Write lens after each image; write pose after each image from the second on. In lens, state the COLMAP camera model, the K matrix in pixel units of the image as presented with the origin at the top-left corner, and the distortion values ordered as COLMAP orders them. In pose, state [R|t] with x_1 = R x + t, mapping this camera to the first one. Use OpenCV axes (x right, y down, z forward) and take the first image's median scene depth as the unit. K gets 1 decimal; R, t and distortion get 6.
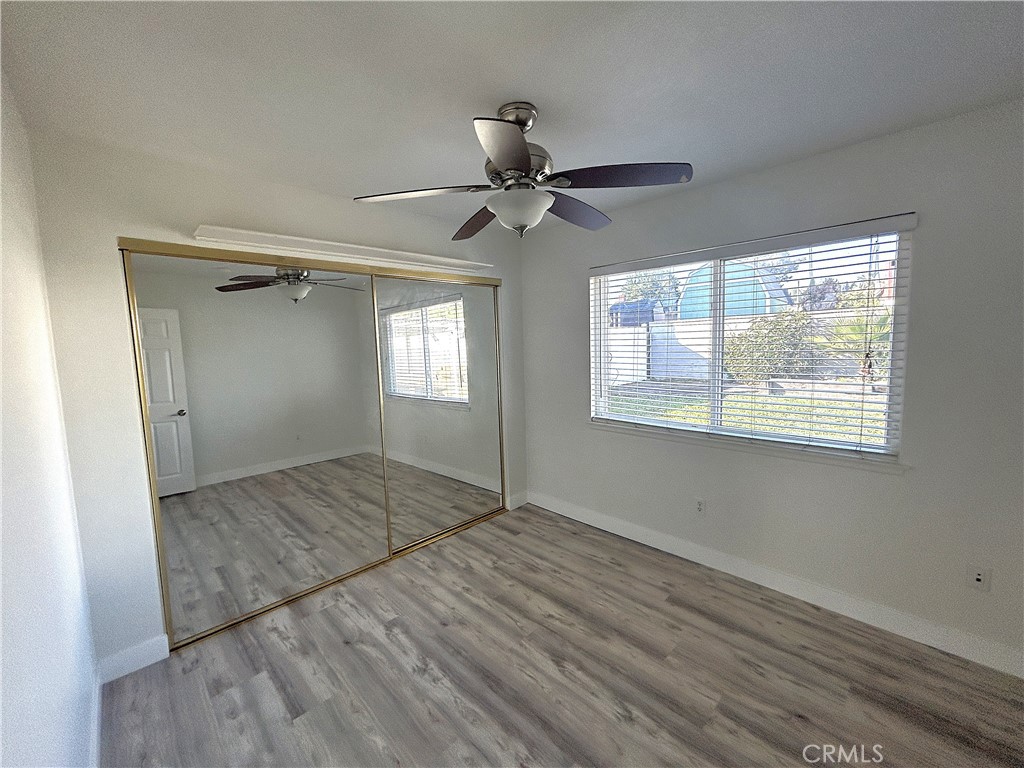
lens RADIAL K [[416.2, 0, 520.6], [0, 416.2, 378.1], [0, 0, 1]] dist [0.000576, 0.000762]
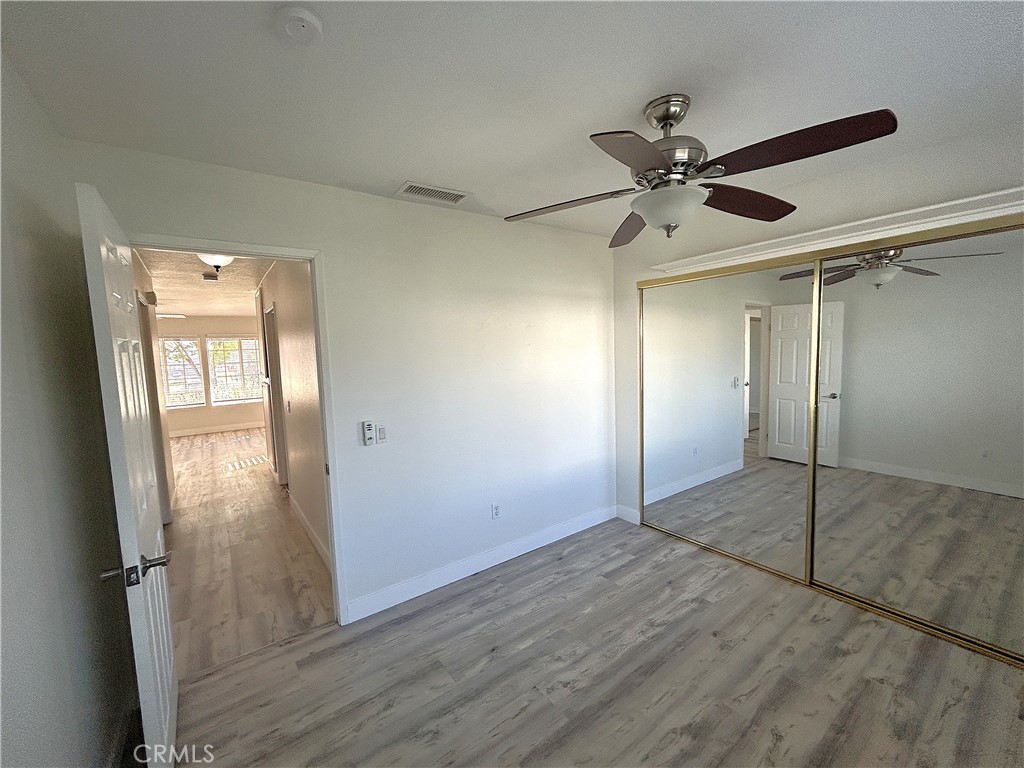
lens RADIAL K [[416.2, 0, 516.5], [0, 416.2, 384.4], [0, 0, 1]] dist [0.000576, 0.000762]
pose [[-0.148893, 0.117486, -0.981849, 0.721782], [-0.037996, 0.991504, 0.124404, -0.095931], [0.988123, 0.055830, -0.143164, 0.582685]]
